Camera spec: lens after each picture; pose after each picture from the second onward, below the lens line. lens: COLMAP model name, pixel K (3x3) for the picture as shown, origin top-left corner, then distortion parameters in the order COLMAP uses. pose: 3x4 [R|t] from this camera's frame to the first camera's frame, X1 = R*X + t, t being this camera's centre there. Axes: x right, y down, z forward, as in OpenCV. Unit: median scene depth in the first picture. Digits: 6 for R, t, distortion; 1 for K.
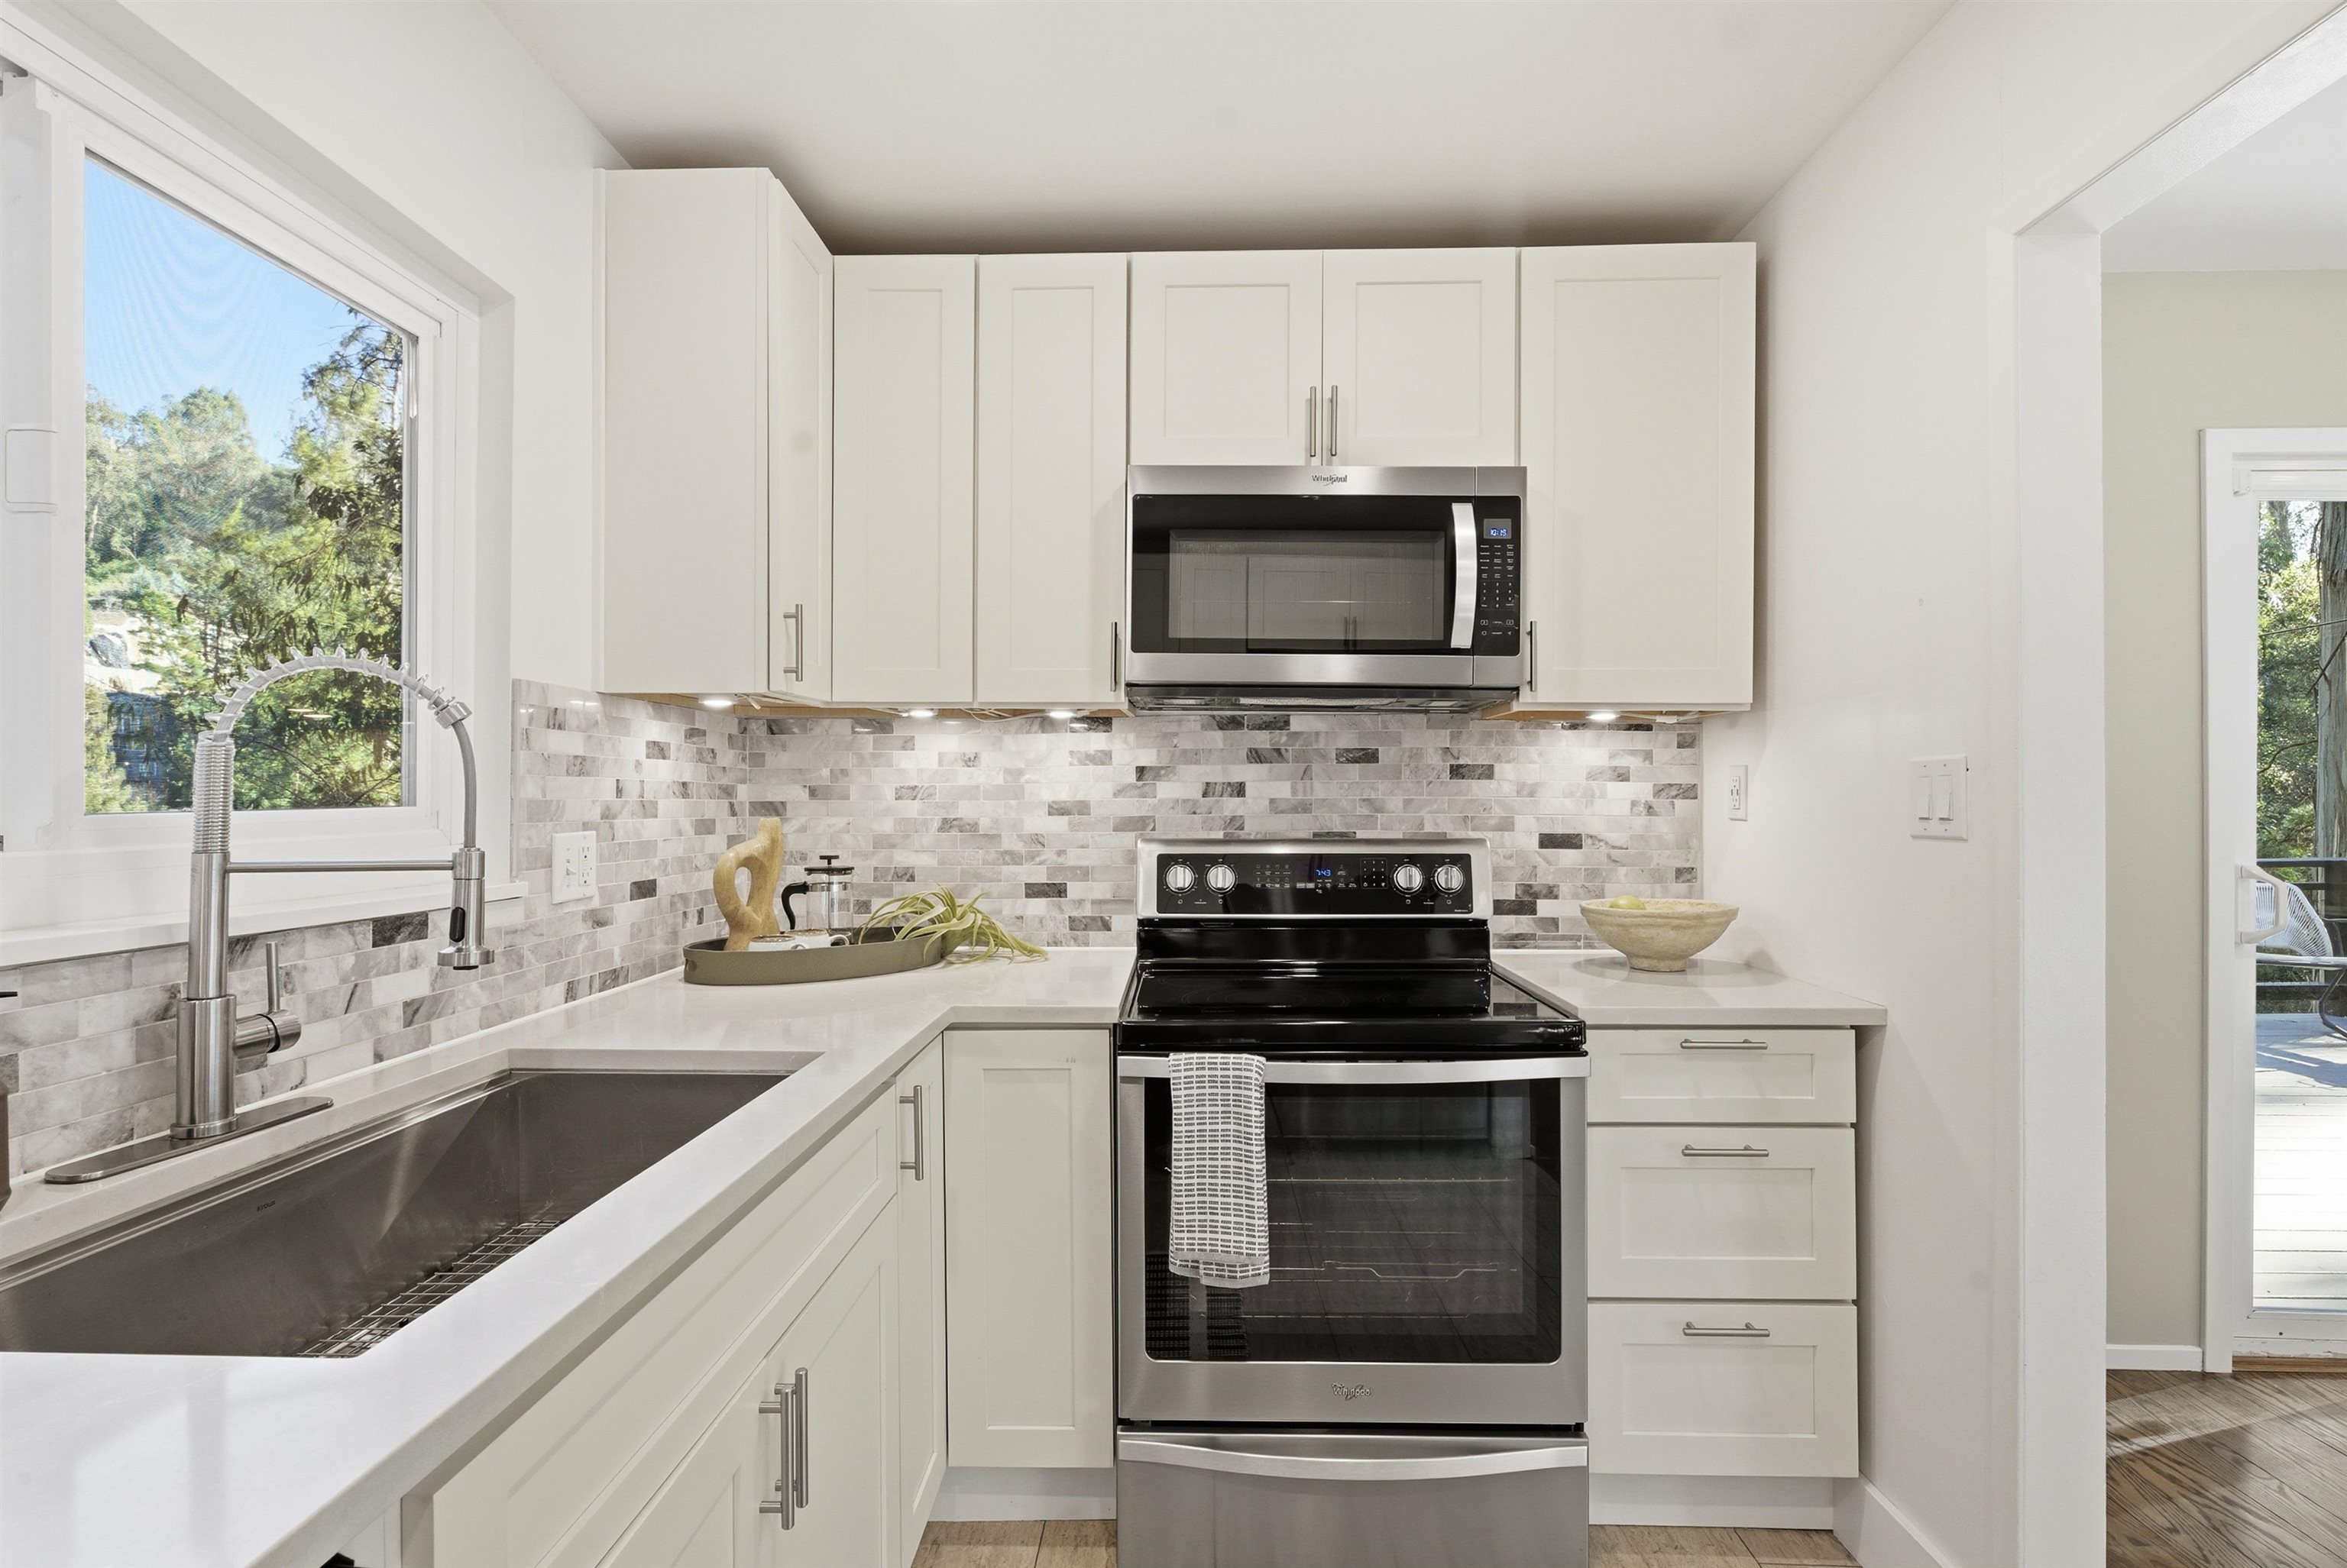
lens RADIAL K [[1068.8, 0, 1181.6], [0, 1068.8, 777.7], [0, 0, 1]] dist [-0.010830, 0.003946]
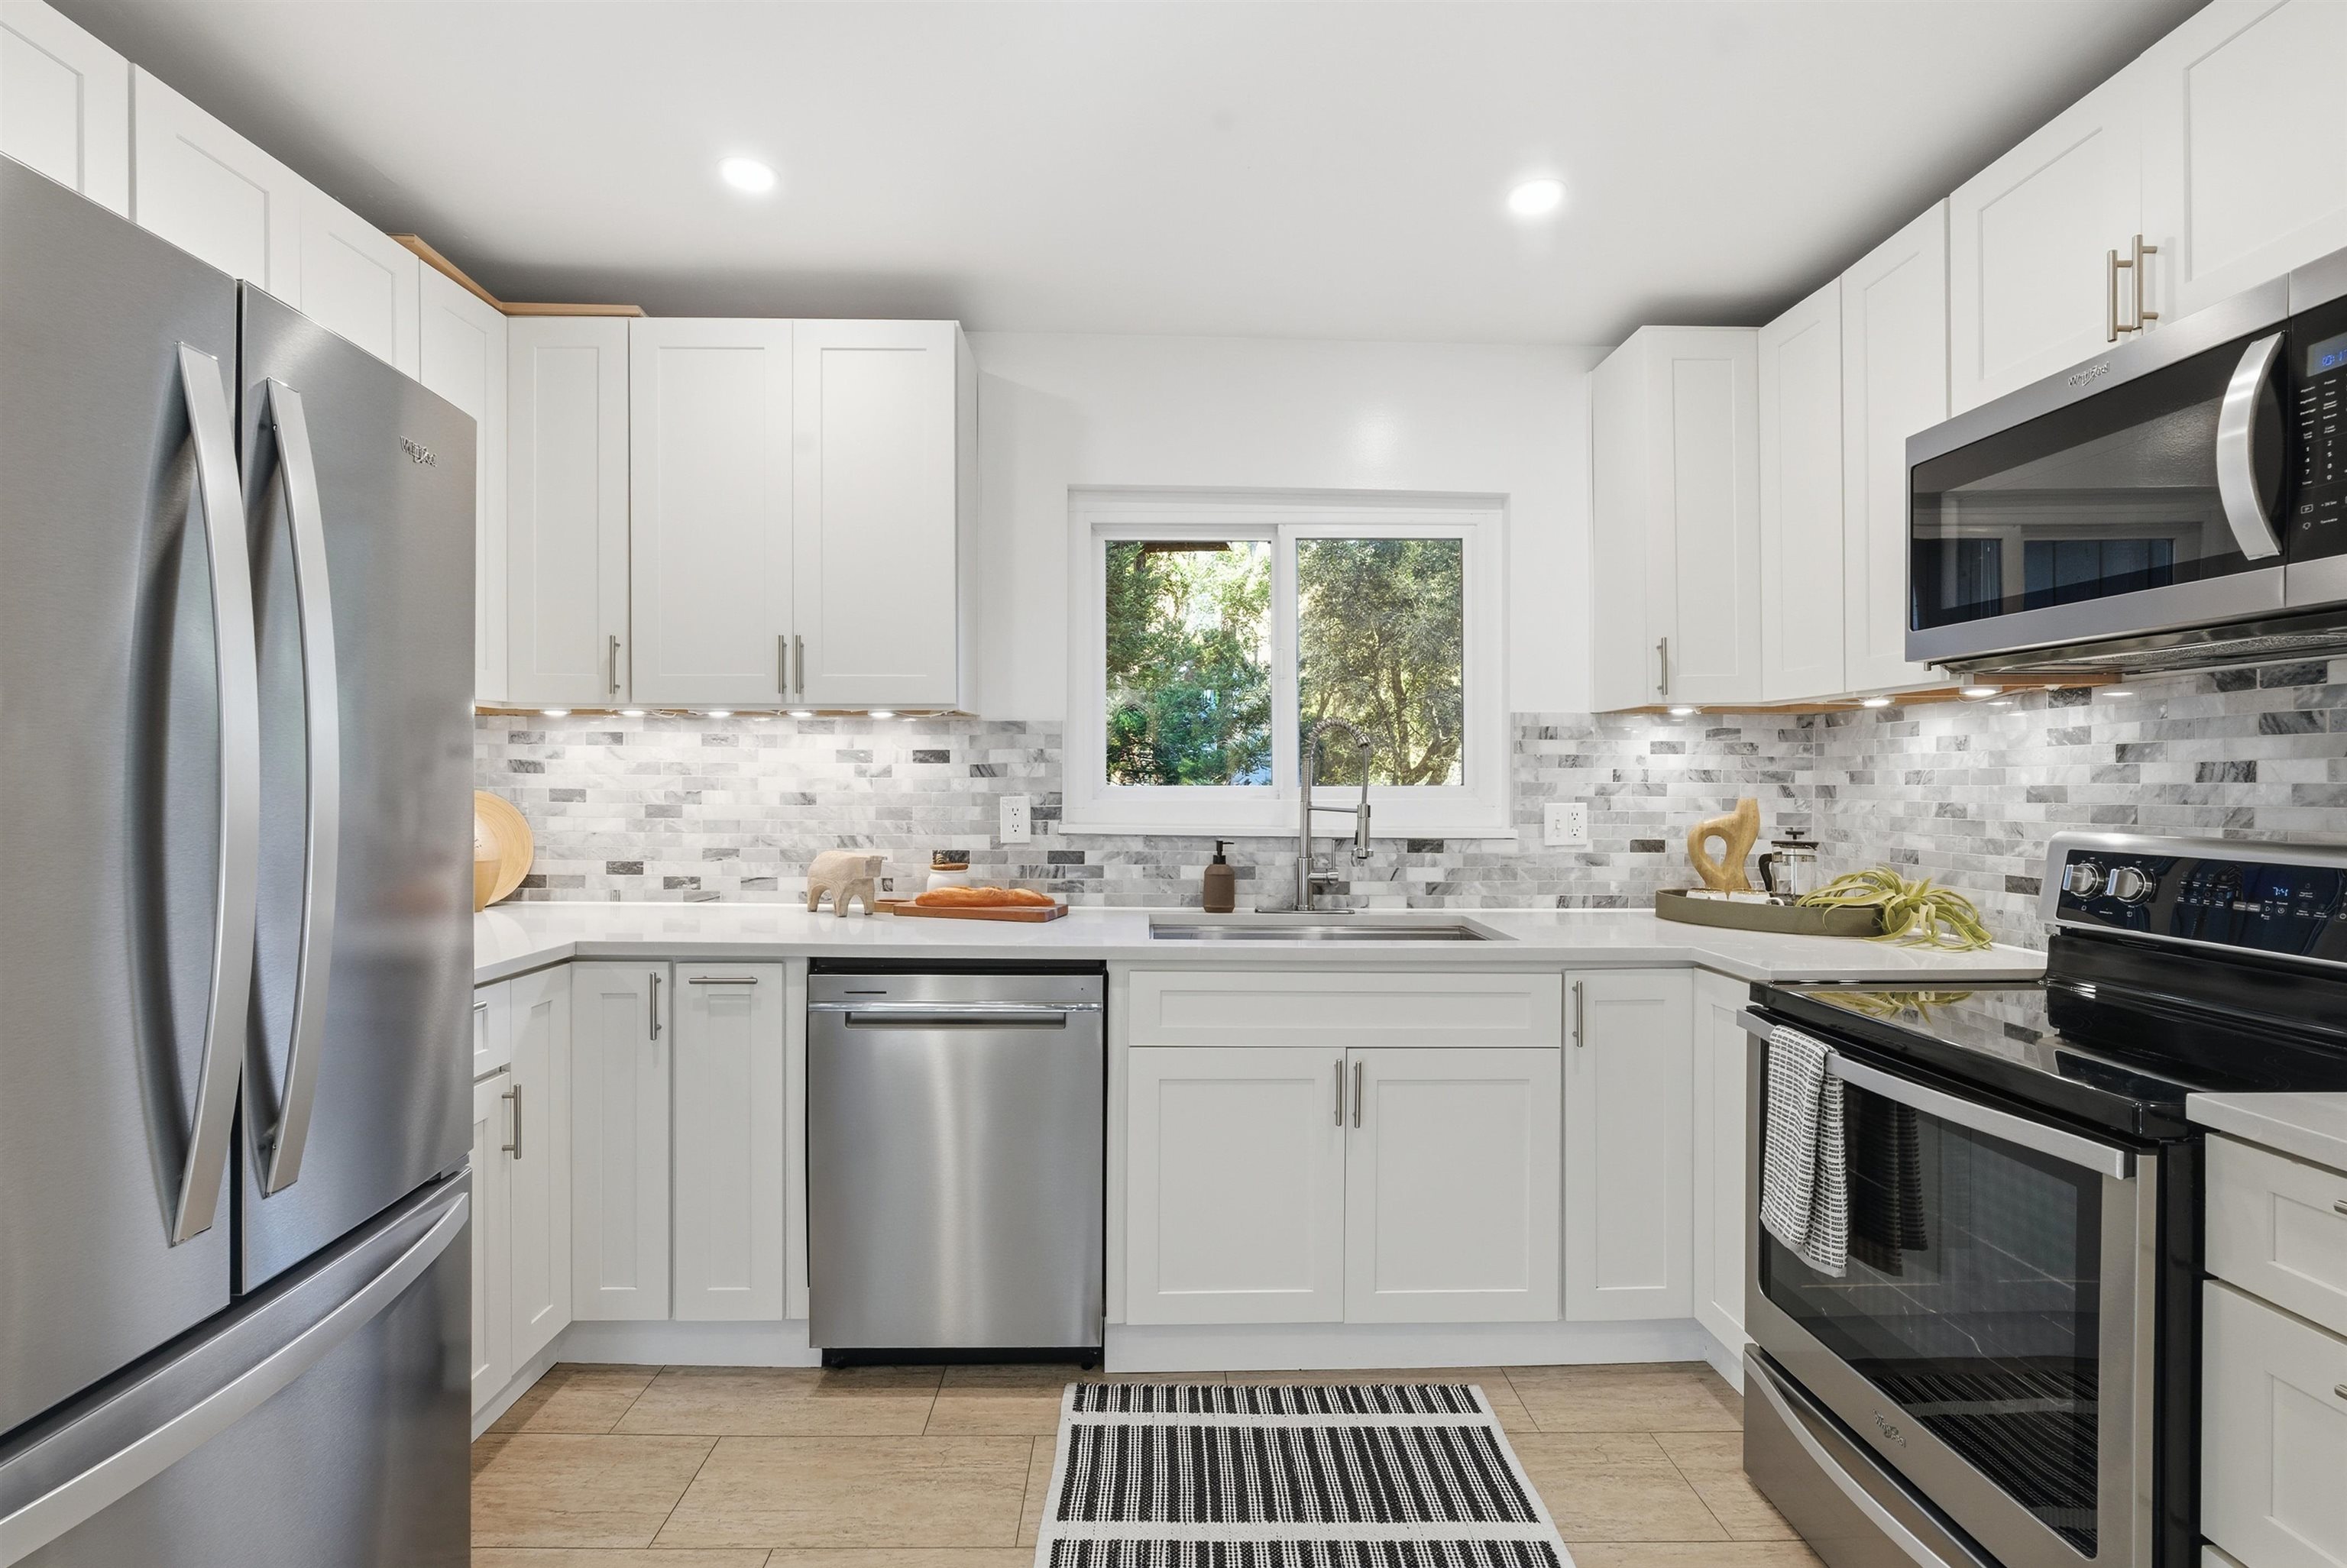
lens RADIAL K [[1068.8, 0, 1174.3], [0, 1068.8, 783.1], [0, 0, 1]] dist [-0.010830, 0.003946]
pose [[0.058734, 0.002365, -0.998271, 0.726280], [0.015279, 0.999878, 0.003268, 0.005344], [0.998157, -0.015445, 0.058691, 0.236132]]
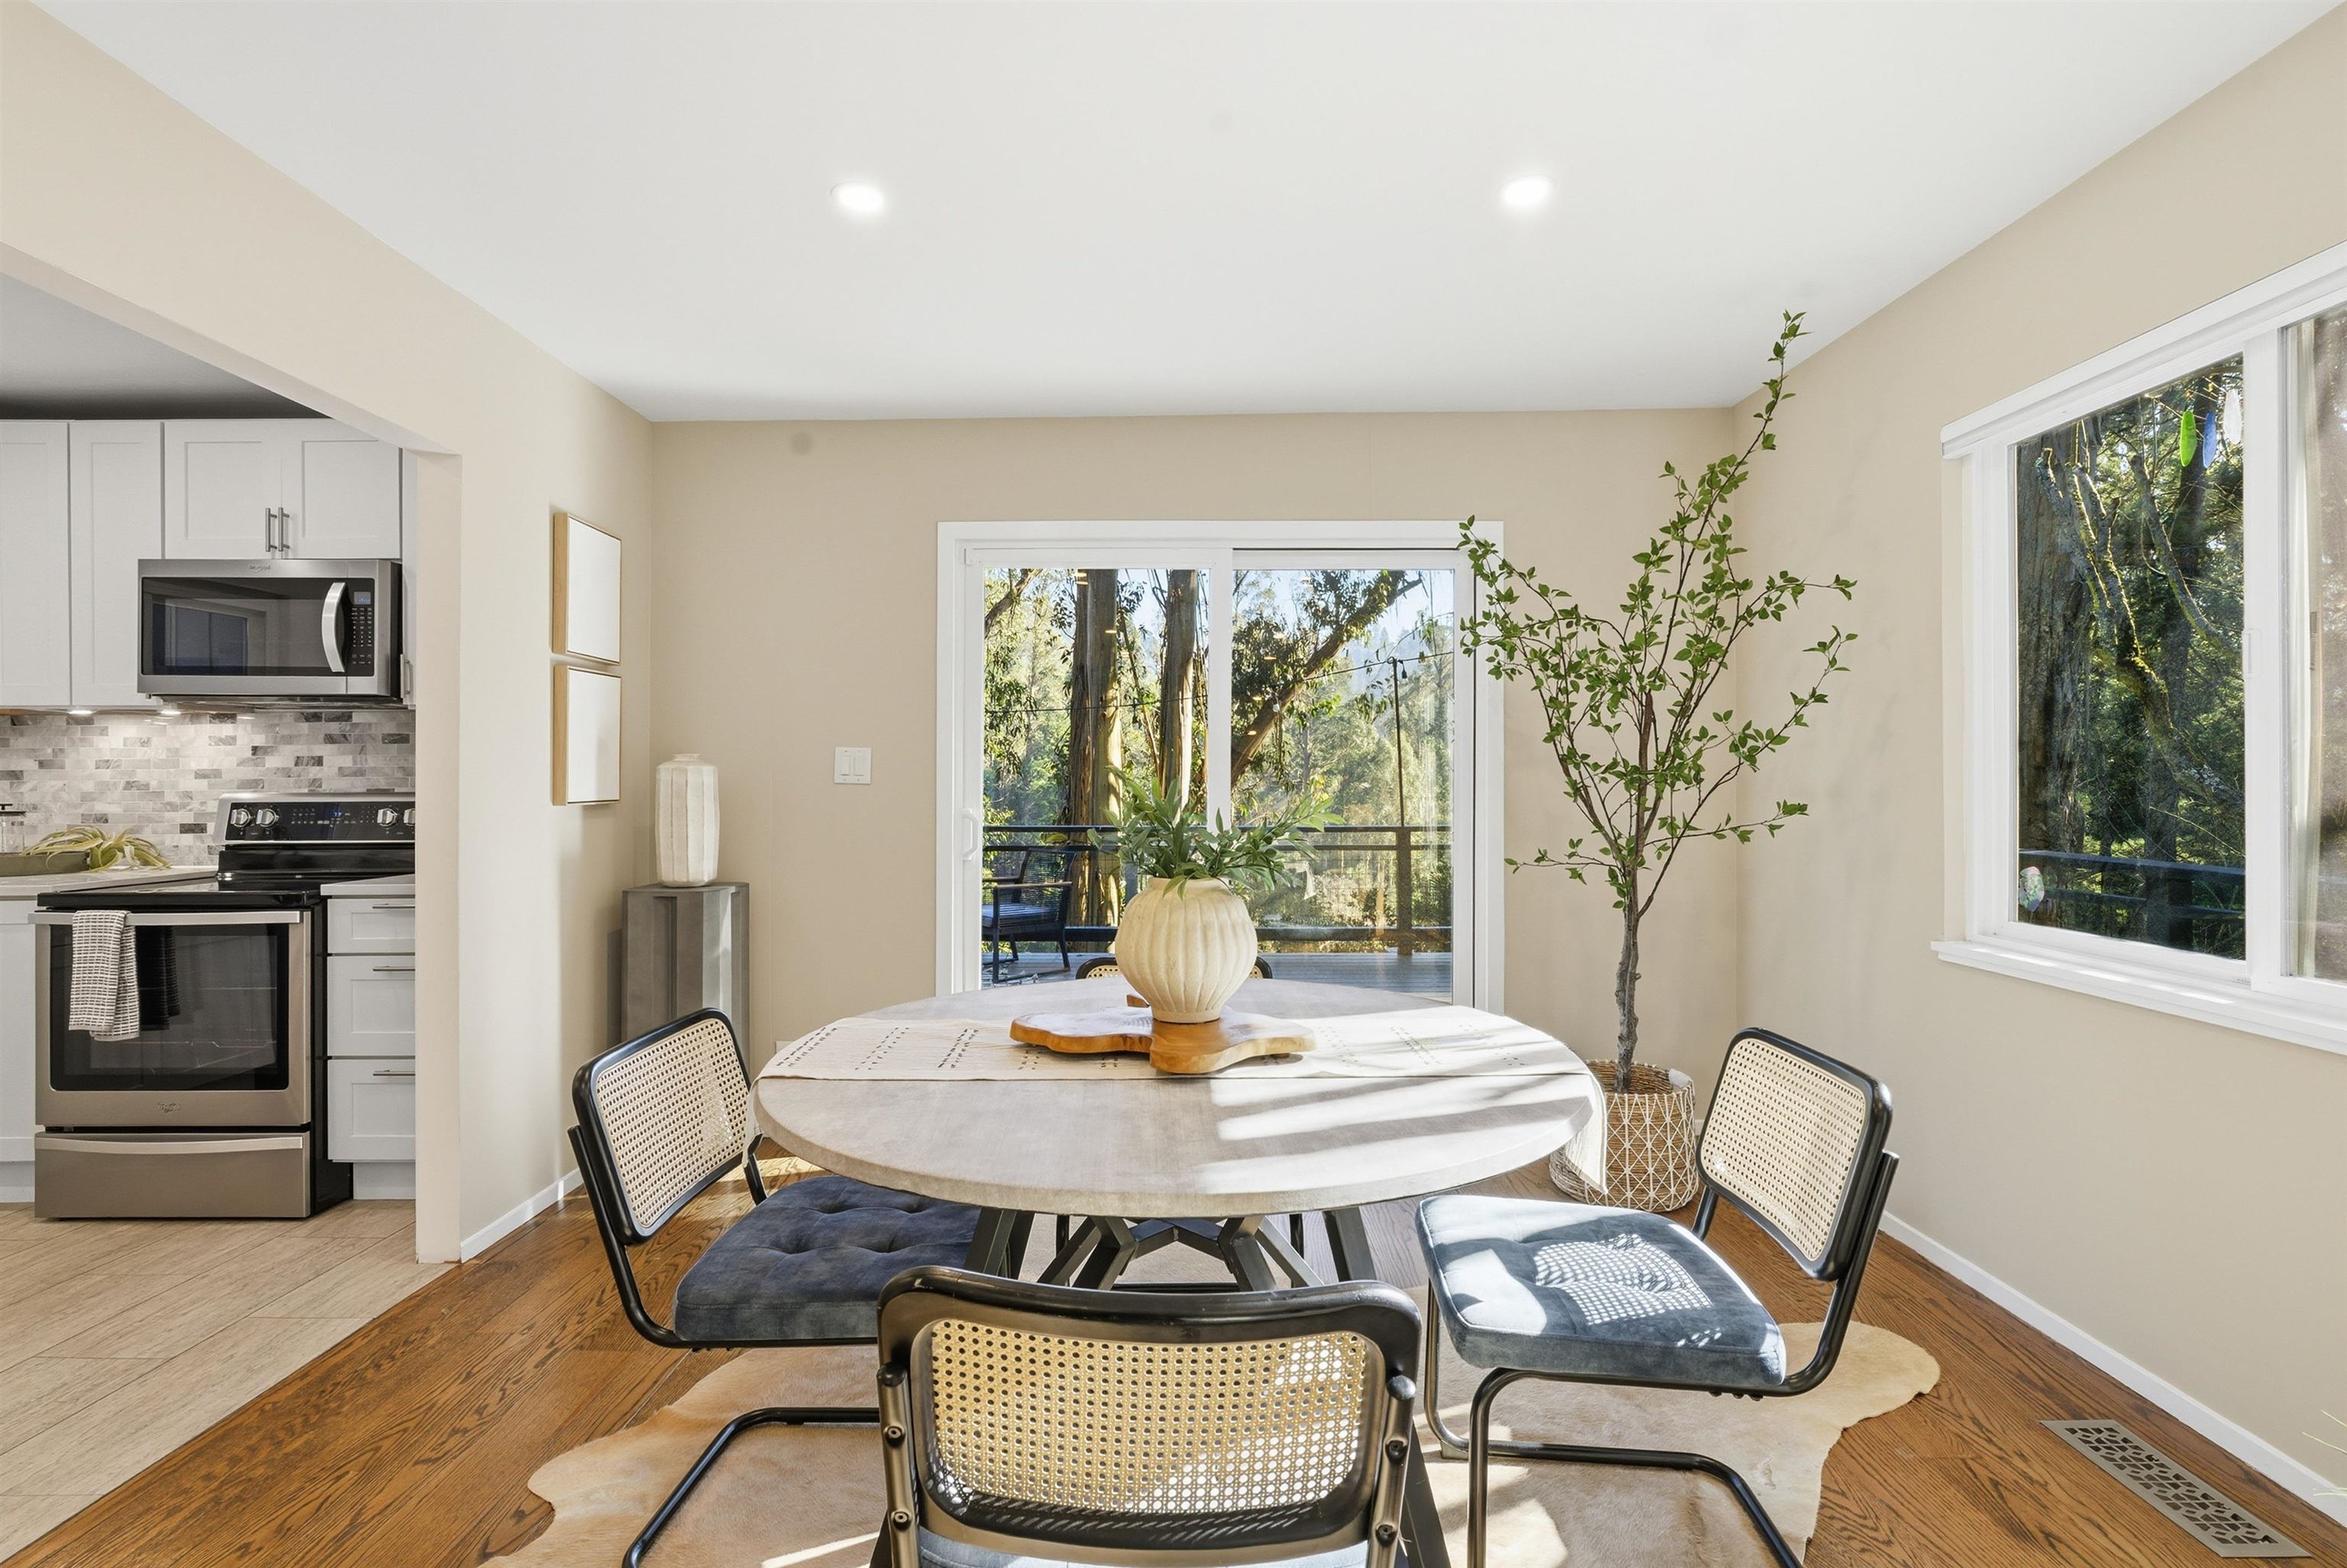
lens RADIAL K [[1068.8, 0, 1166.8], [0, 1068.8, 773.4], [0, 0, 1]] dist [-0.010830, 0.003946]
pose [[0.999910, -0.004788, 0.012551, 1.236357], [0.004630, 0.999911, 0.012537, 0.015251], [-0.012610, -0.012478, 0.999843, -0.520718]]
